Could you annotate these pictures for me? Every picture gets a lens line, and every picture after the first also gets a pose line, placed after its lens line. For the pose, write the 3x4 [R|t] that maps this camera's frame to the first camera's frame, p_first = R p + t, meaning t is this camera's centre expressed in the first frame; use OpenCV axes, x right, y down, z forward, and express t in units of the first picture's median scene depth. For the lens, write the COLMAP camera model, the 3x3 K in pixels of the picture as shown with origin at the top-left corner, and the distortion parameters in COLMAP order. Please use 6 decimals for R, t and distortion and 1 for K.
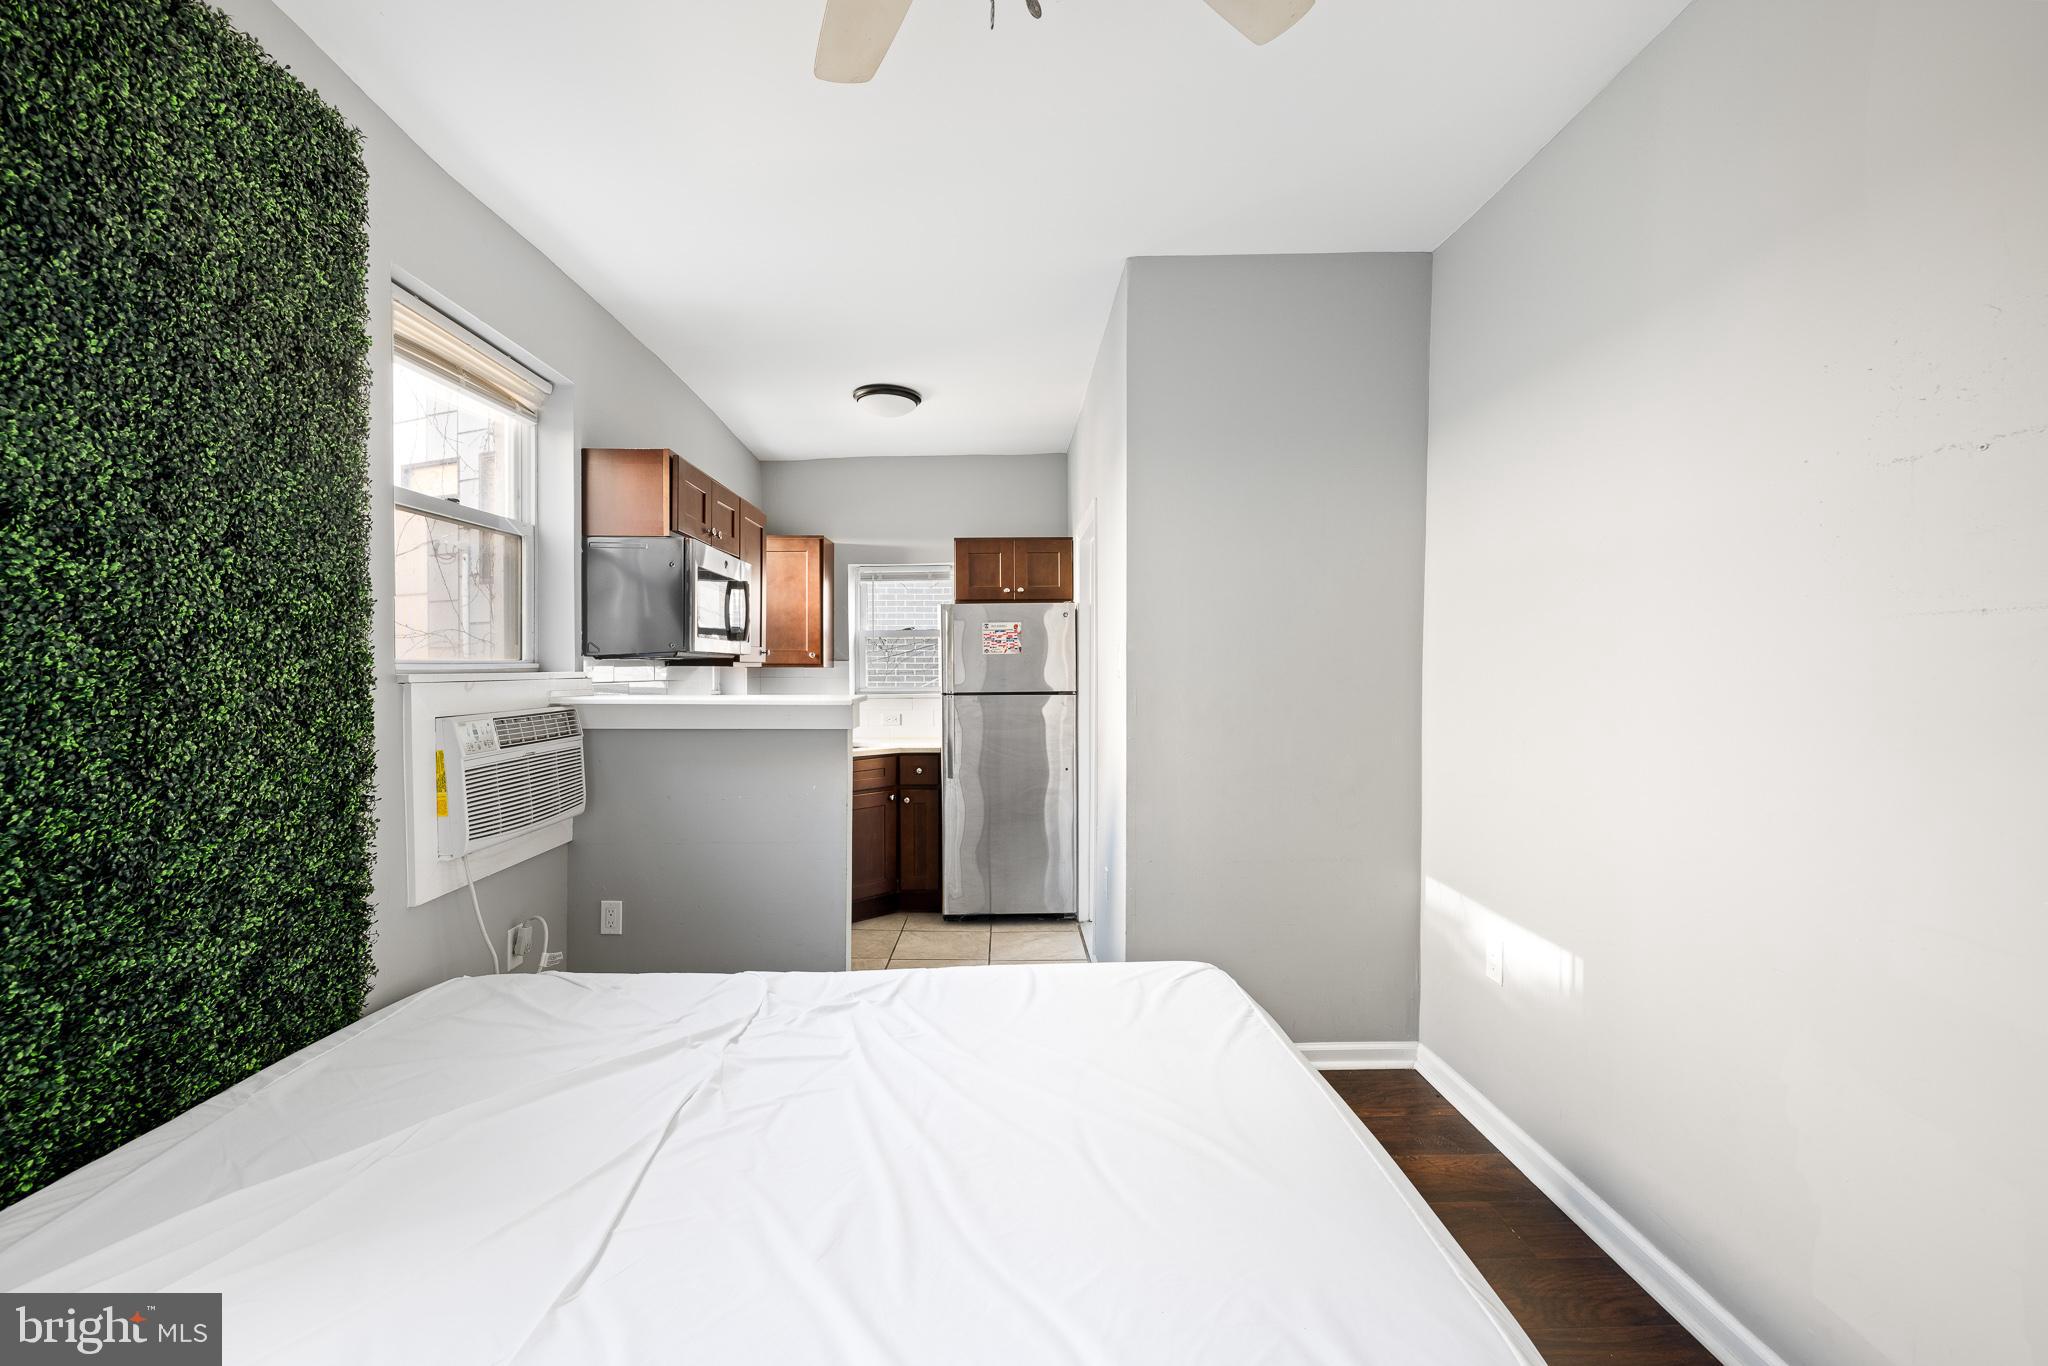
lens RADIAL K [[856.9, 0, 1018.7], [0, 856.9, 668.9], [0, 0, 1]] dist [0.000130, -0.000093]
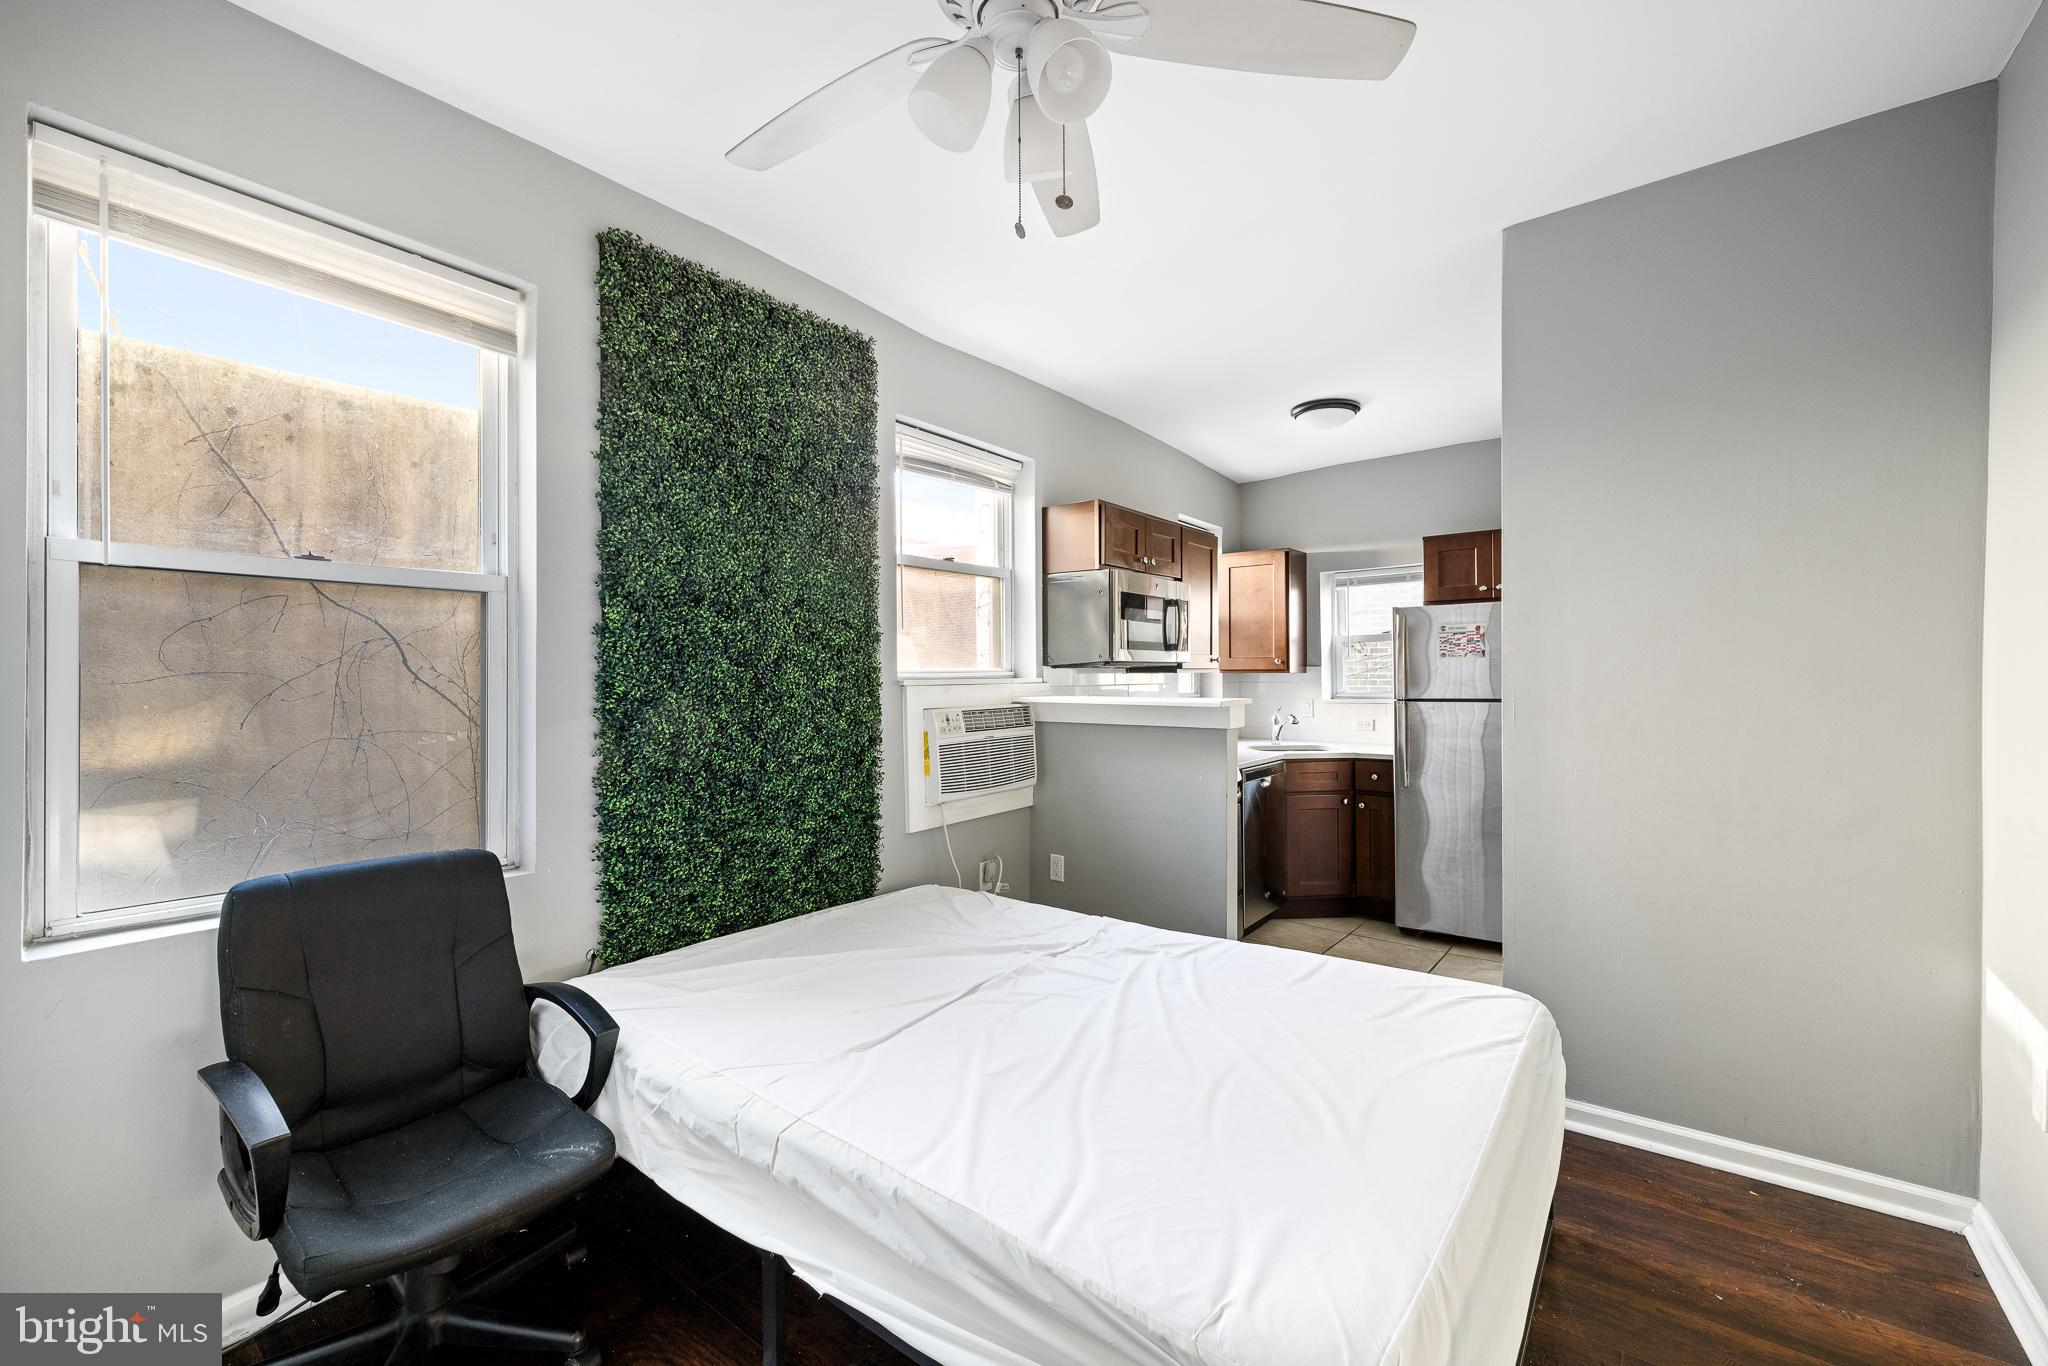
lens RADIAL K [[856.9, 0, 1018.7], [0, 856.9, 668.9], [0, 0, 1]] dist [0.000130, -0.000093]
pose [[0.781717, -0.006639, -0.623598, 0.407581], [0.003796, 0.999975, -0.005887, -0.003918], [0.623622, 0.002235, 0.781723, -0.068720]]
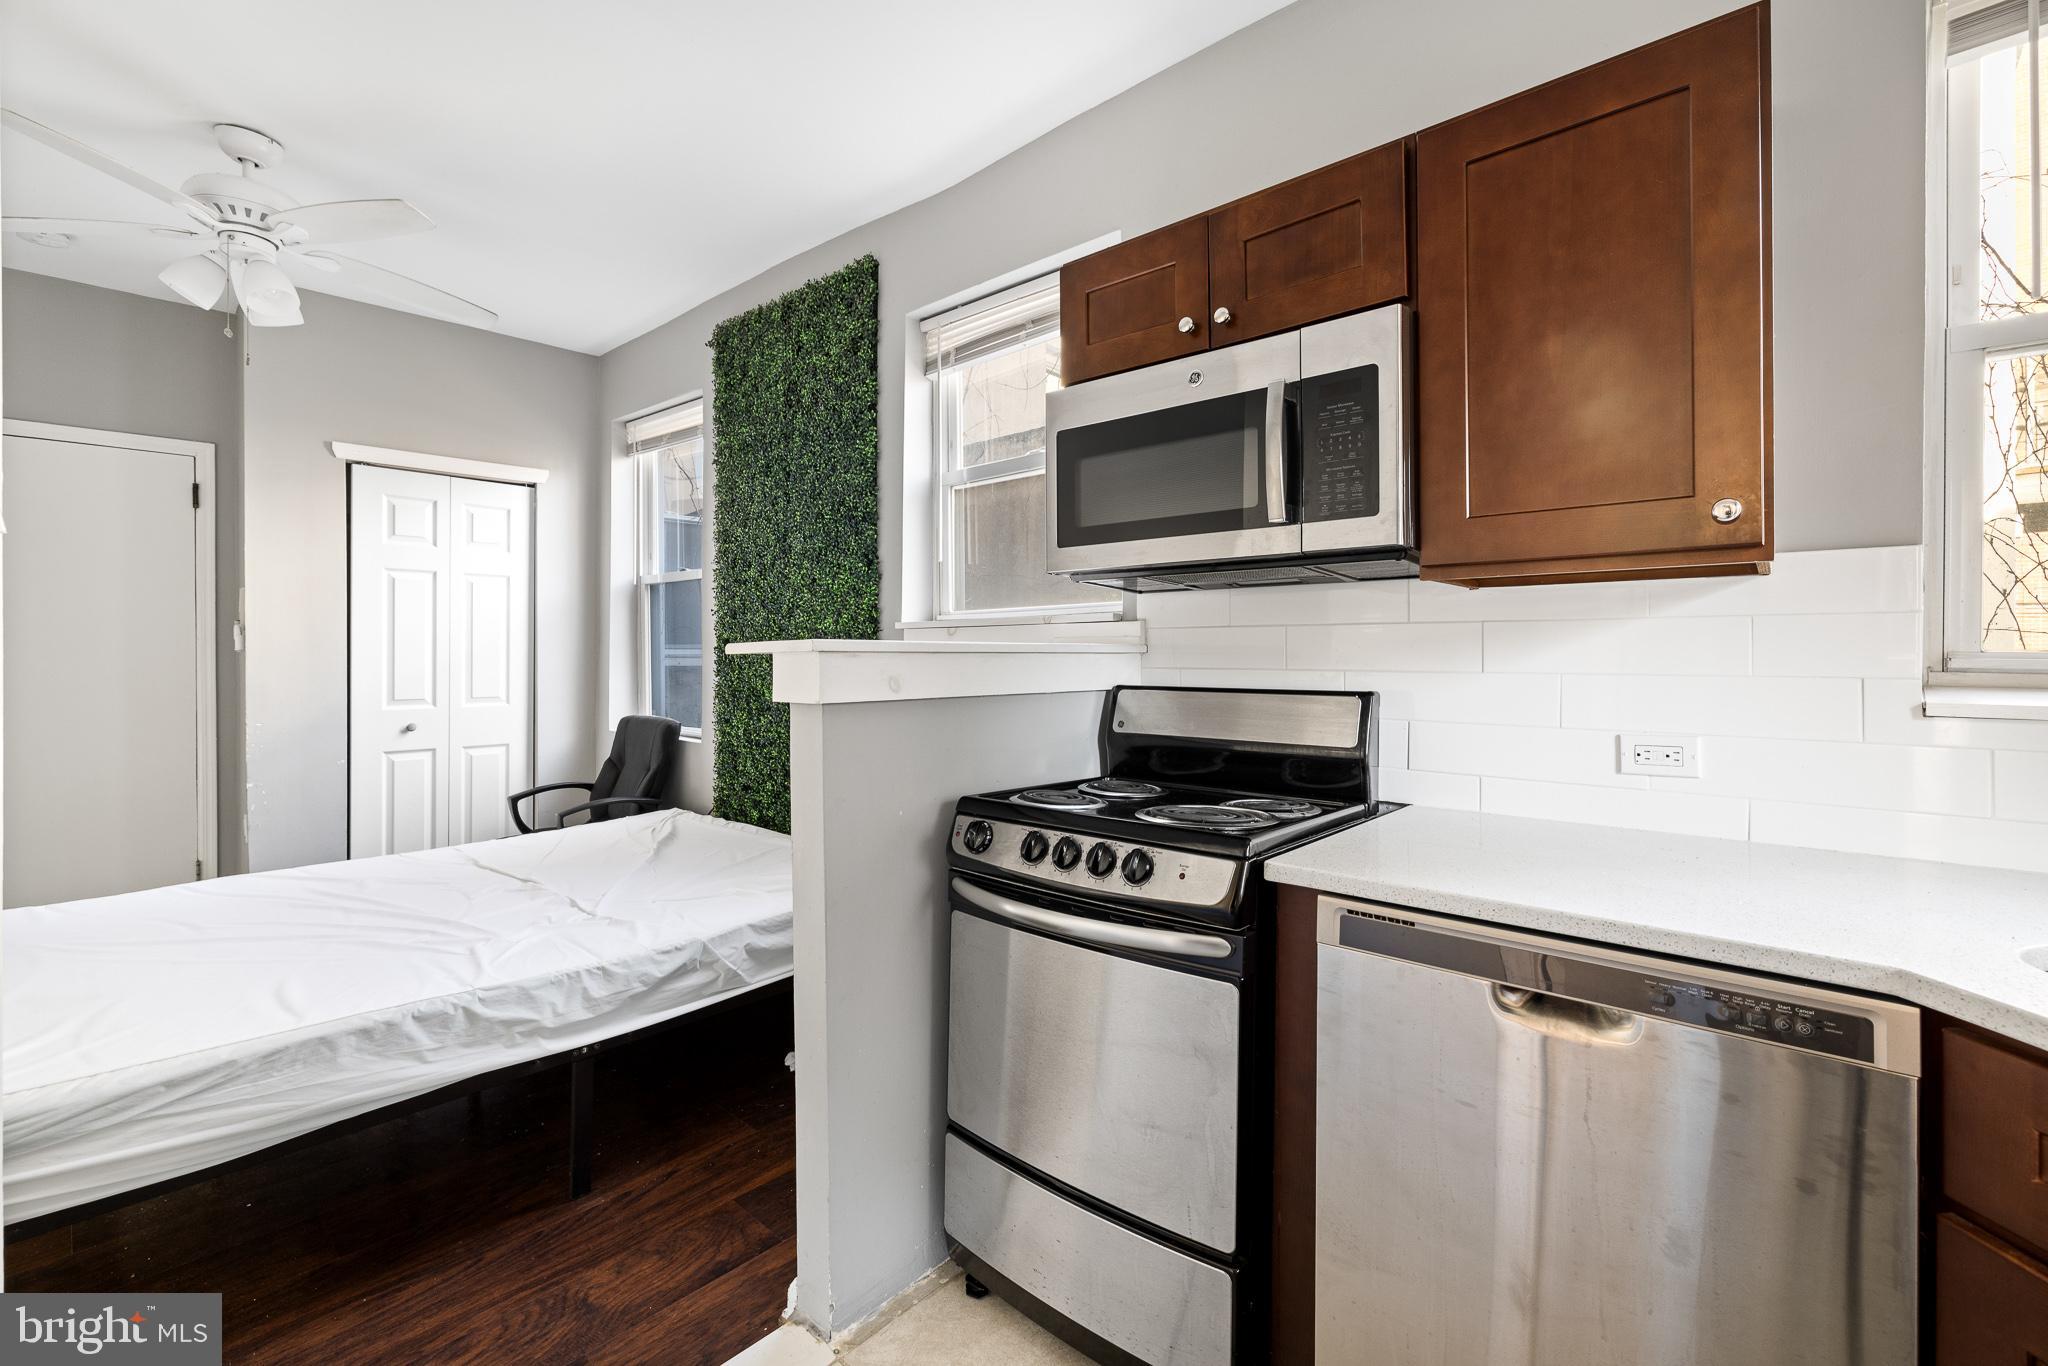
lens RADIAL K [[878.9, 0, 1027.2], [0, 878.9, 650.3], [0, 0, 1]] dist [0.000617, 0.000086]
pose [[-0.680741, -0.001054, -0.732524, 0.145647], [0.000810, 0.999997, -0.002191, 0.053299], [0.732524, -0.002085, -0.680738, 2.105051]]
